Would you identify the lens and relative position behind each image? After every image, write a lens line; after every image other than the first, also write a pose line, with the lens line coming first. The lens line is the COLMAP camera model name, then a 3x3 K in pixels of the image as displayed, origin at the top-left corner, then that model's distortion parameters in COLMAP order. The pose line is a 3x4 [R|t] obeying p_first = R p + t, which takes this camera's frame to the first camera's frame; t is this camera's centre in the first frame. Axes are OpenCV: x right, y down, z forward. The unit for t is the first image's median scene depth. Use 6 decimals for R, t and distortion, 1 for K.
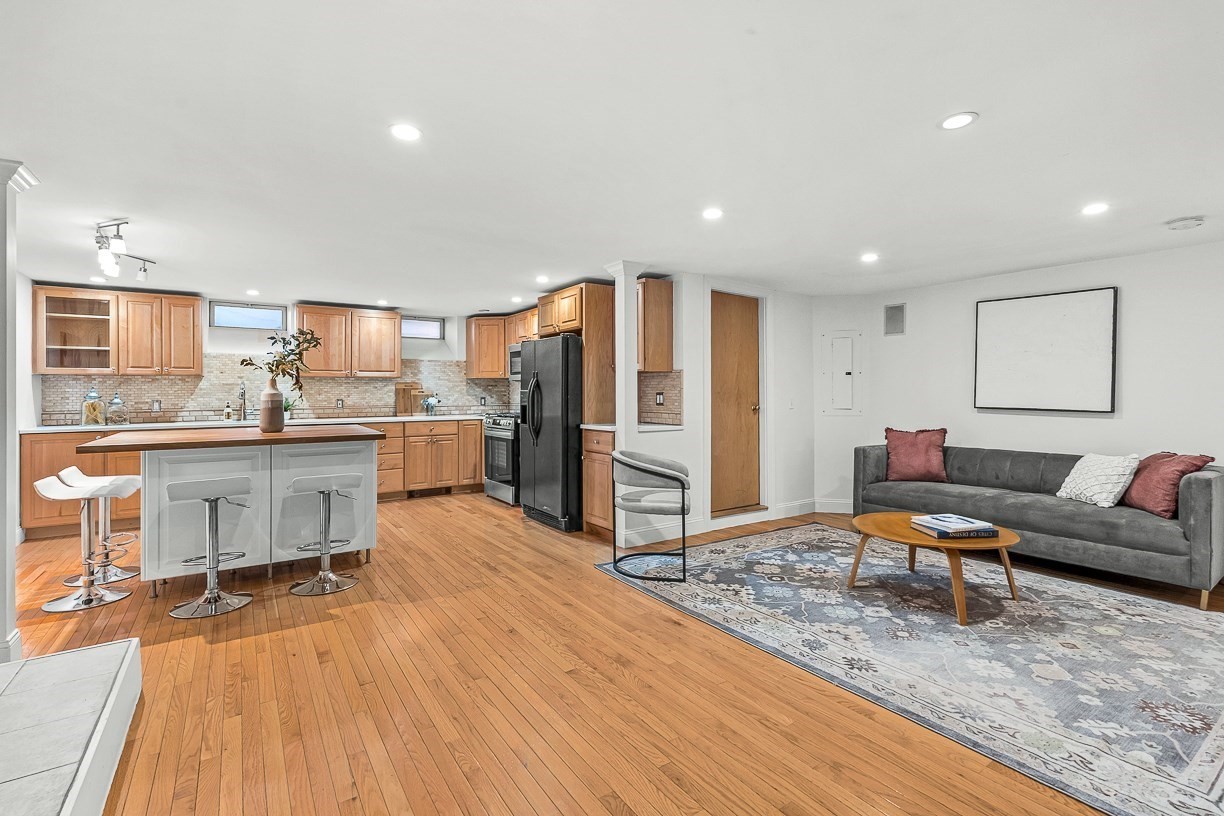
lens RADIAL K [[559.8, 0, 608.5], [0, 559.8, 389.7], [0, 0, 1]] dist [-0.001333, -0.000426]
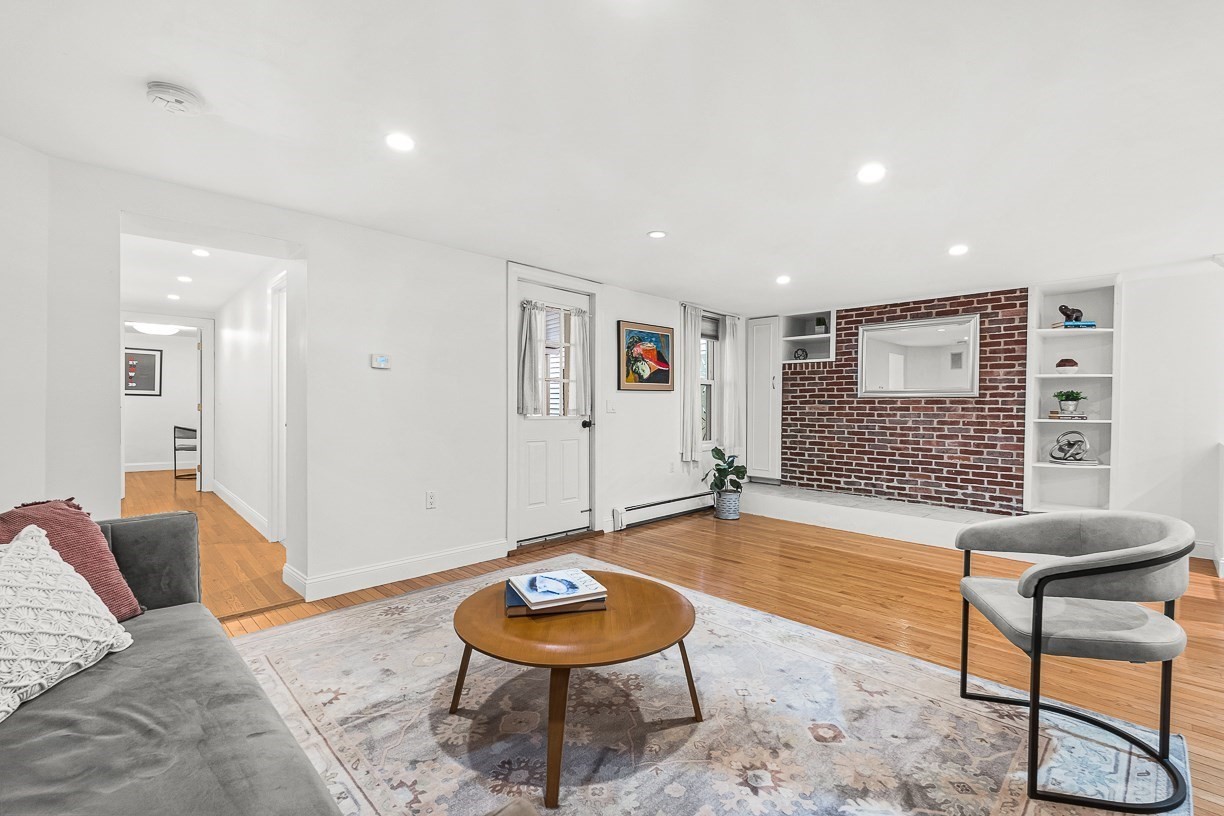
lens RADIAL K [[541.2, 0, 614.1], [0, 541.2, 404.1], [0, 0, 1]] dist [-0.001284, -0.000105]
pose [[-0.981897, -0.009878, -0.189159, 0.485991], [-0.009414, 0.999950, -0.003349, 0.018913], [0.189182, -0.001508, -0.981941, 1.192040]]
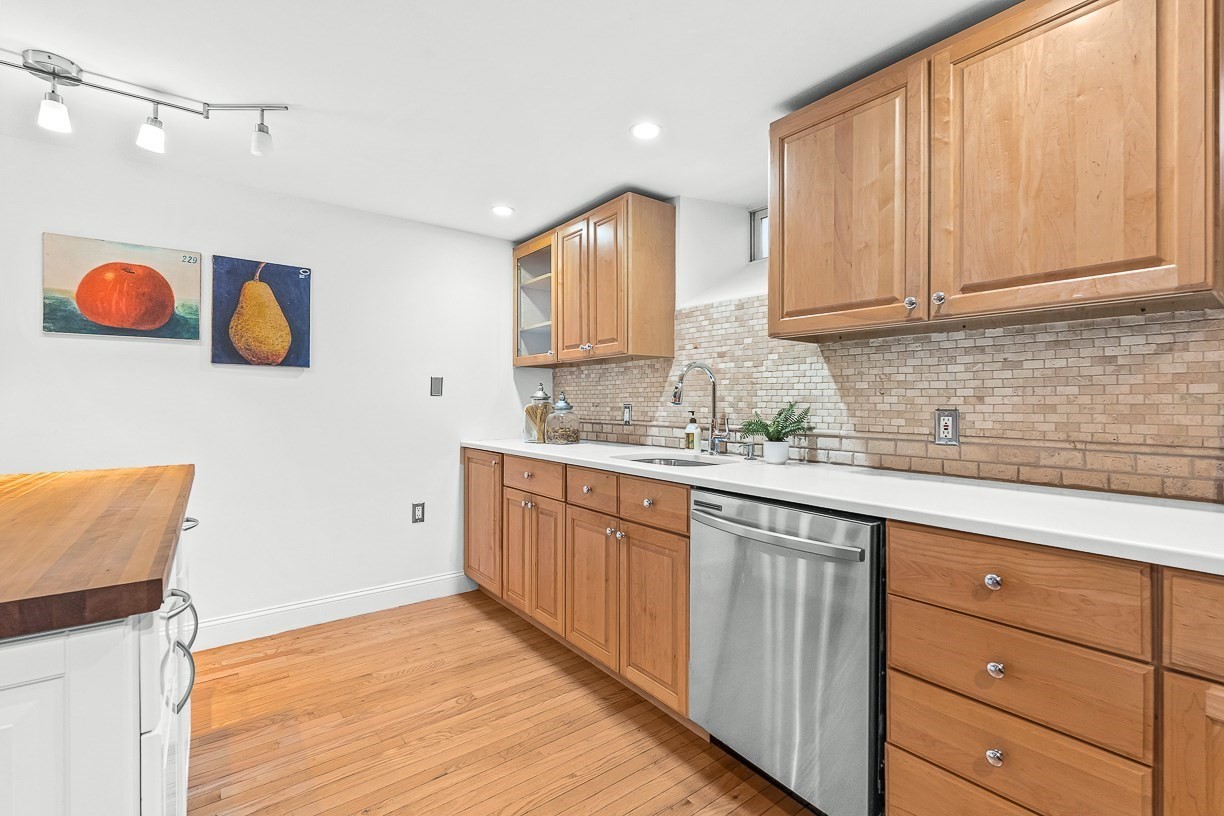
lens RADIAL K [[541.2, 0, 614.1], [0, 541.2, 404.1], [0, 0, 1]] dist [-0.001284, -0.000105]
pose [[0.063301, 0.007138, -0.997969, -0.295960], [0.000063, 0.999974, 0.007156, 0.016329], [0.997994, -0.000515, 0.063299, 1.088955]]
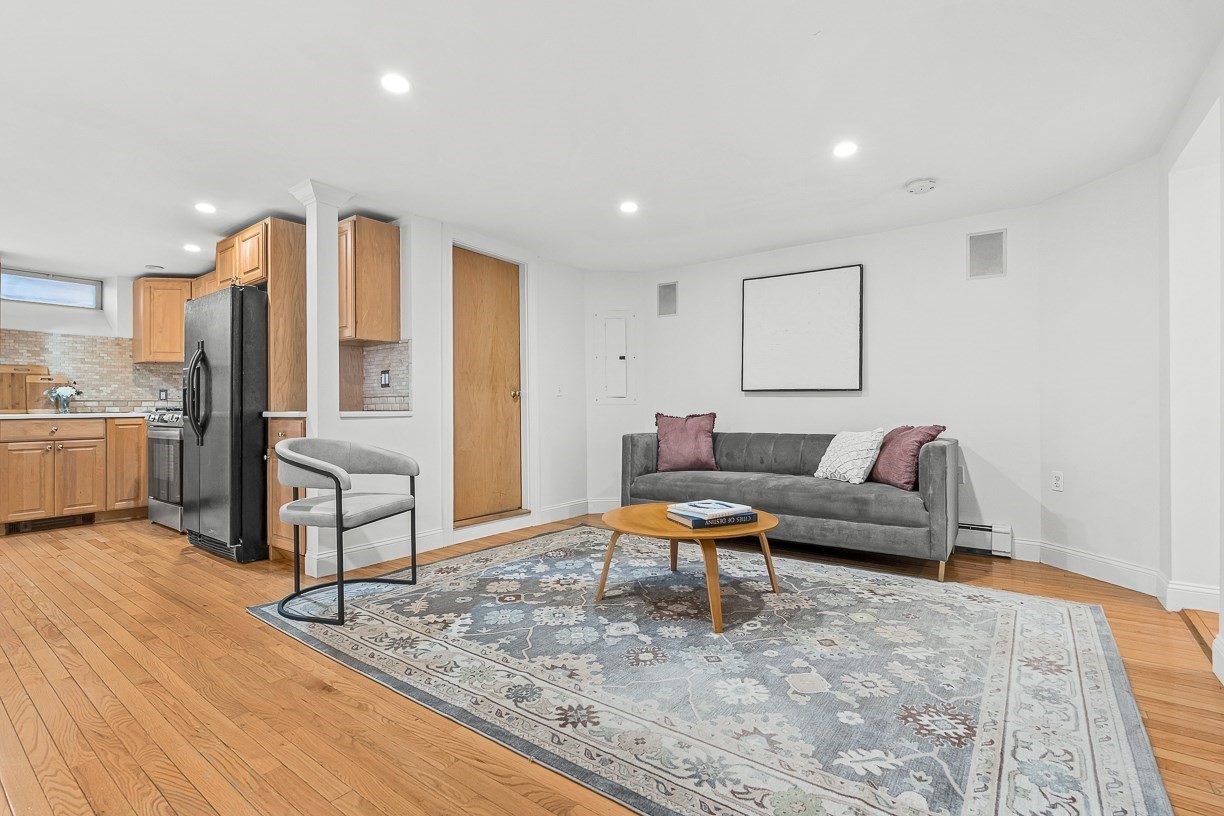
lens RADIAL K [[562.2, 0, 608.9], [0, 562.2, 400.8], [0, 0, 1]] dist [-0.002594, -0.000264]
pose [[0.948236, -0.004277, 0.317538, 0.147683], [0.007223, 0.999941, -0.008102, 0.059322], [-0.317485, 0.009976, 0.948211, 0.179647]]
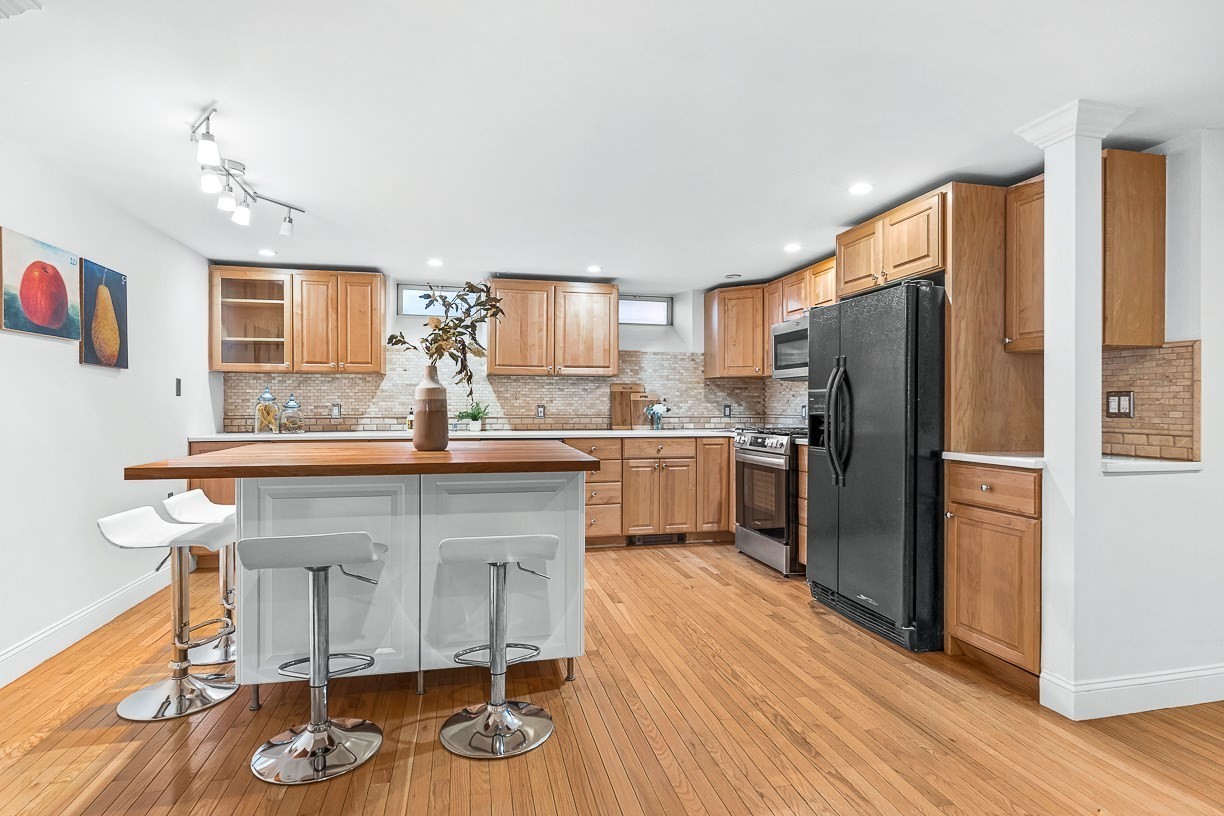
lens RADIAL K [[608.5, 0, 598.4], [0, 608.5, 407.3], [0, 0, 1]] dist [-0.001206, -0.000036]
pose [[0.930237, 0.006010, -0.366909, -0.146753], [-0.003865, 0.999971, 0.006581, 0.018604], [0.366938, -0.004704, 0.930233, 0.361303]]
